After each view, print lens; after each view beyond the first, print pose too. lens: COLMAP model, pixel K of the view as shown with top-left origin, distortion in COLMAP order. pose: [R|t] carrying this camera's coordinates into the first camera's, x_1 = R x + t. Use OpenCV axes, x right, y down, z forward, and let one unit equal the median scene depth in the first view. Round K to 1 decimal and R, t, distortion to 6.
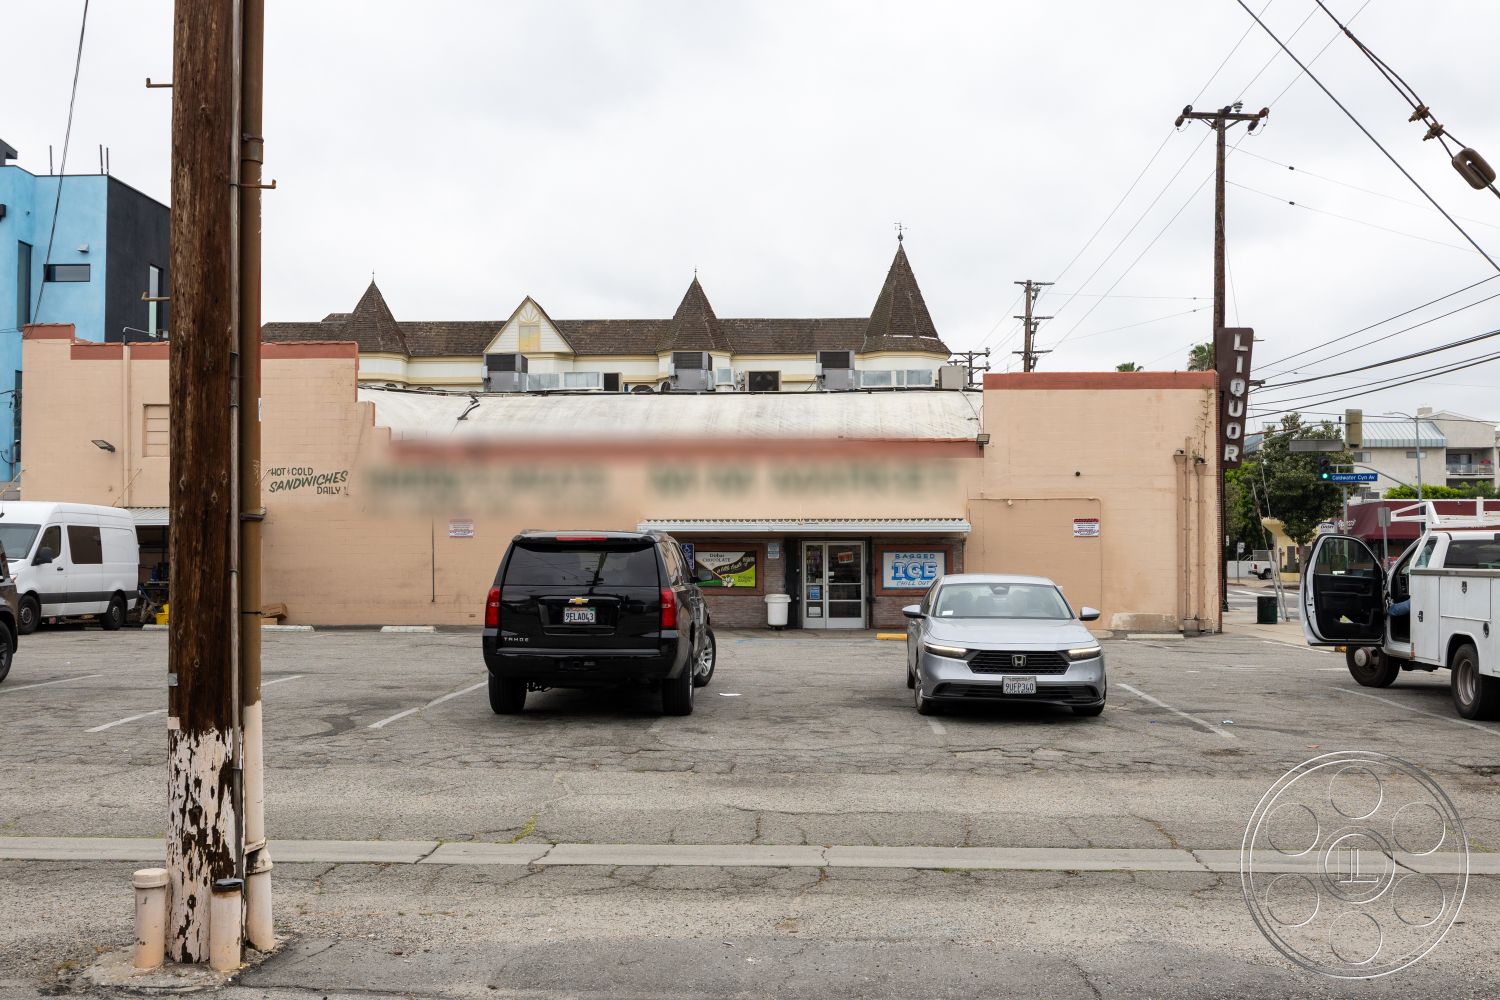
lens RADIAL K [[1441.2, 0, 759.7], [0, 1441.2, 496.3], [0, 0, 1]] dist [-0.003672, -0.001375]
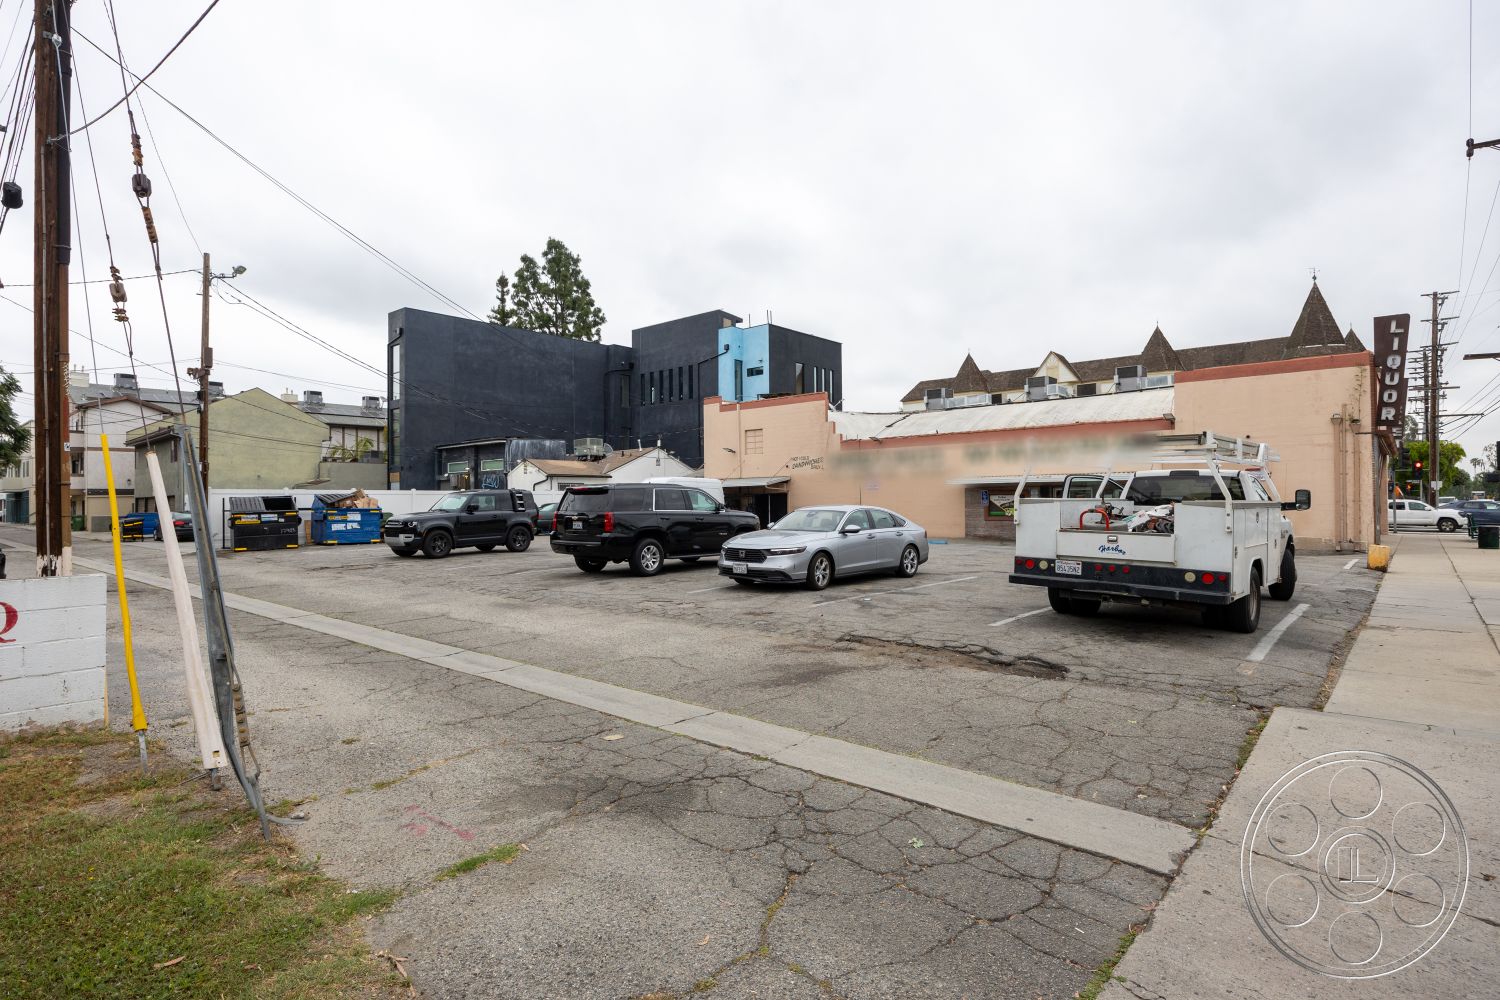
lens RADIAL K [[761.3, 0, 758.6], [0, 761.3, 488.8], [0, 0, 1]] dist [-0.014467, 0.000371]
pose [[0.782043, -0.017457, -0.622980, 0.304780], [0.032835, 0.999373, 0.013214, 0.009740], [0.622359, -0.030790, 0.782126, 0.121468]]
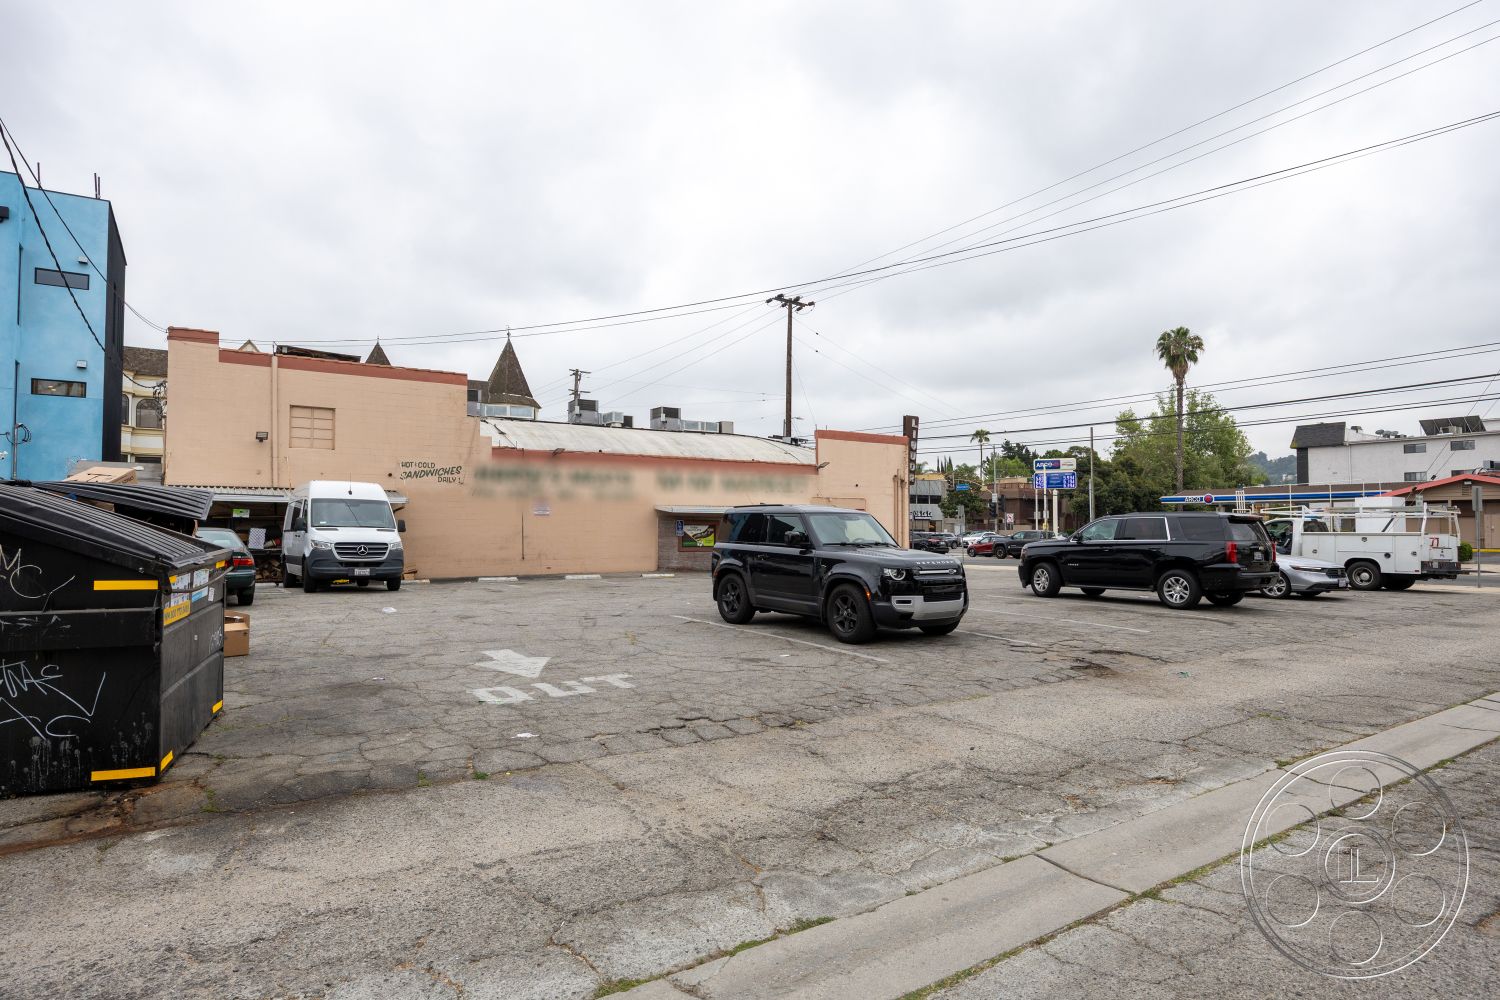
lens RADIAL K [[819.1, 0, 750.0], [0, 819.1, 500.0], [0, 0, 1]] dist [-0.004804, 0.000118]
pose [[0.804965, 0.021725, 0.592924, -0.538501], [-0.024907, 0.999686, -0.002814, 0.010332], [-0.592799, -0.012503, 0.805254, 0.203467]]
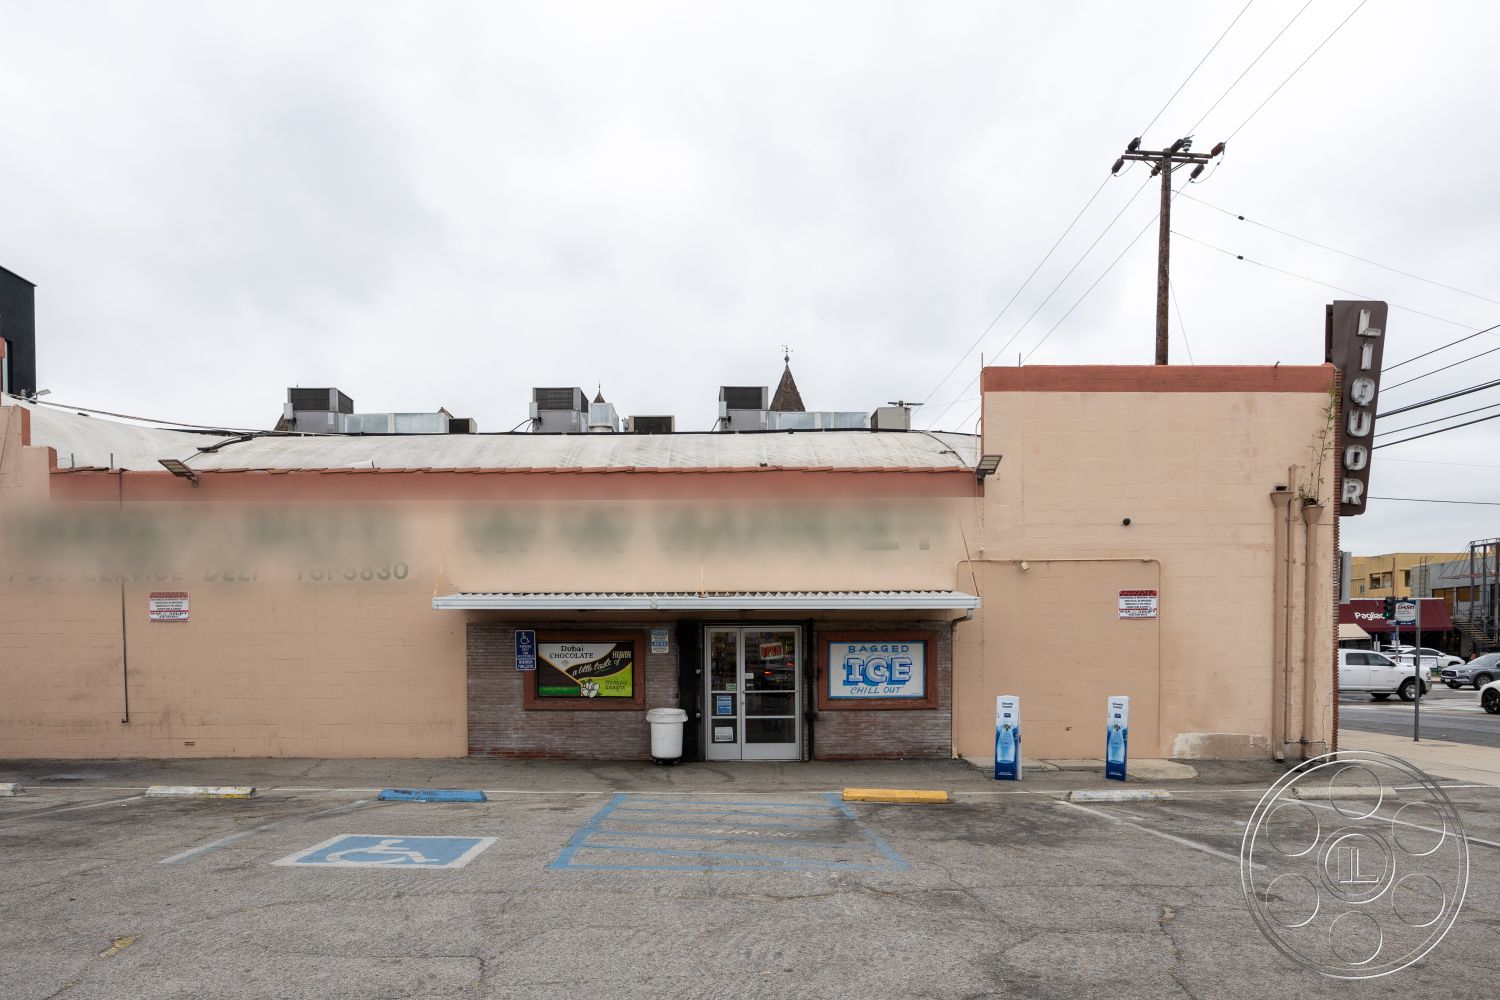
lens RADIAL K [[987.1, 0, 723.5], [0, 987.1, 665.9], [0, 0, 1]] dist [-0.004423, 0.002501]
pose [[0.998378, -0.004299, 0.056768, 0.012717], [0.000913, 0.998226, 0.059532, 0.022699], [-0.056923, -0.059383, 0.996611, 0.558030]]
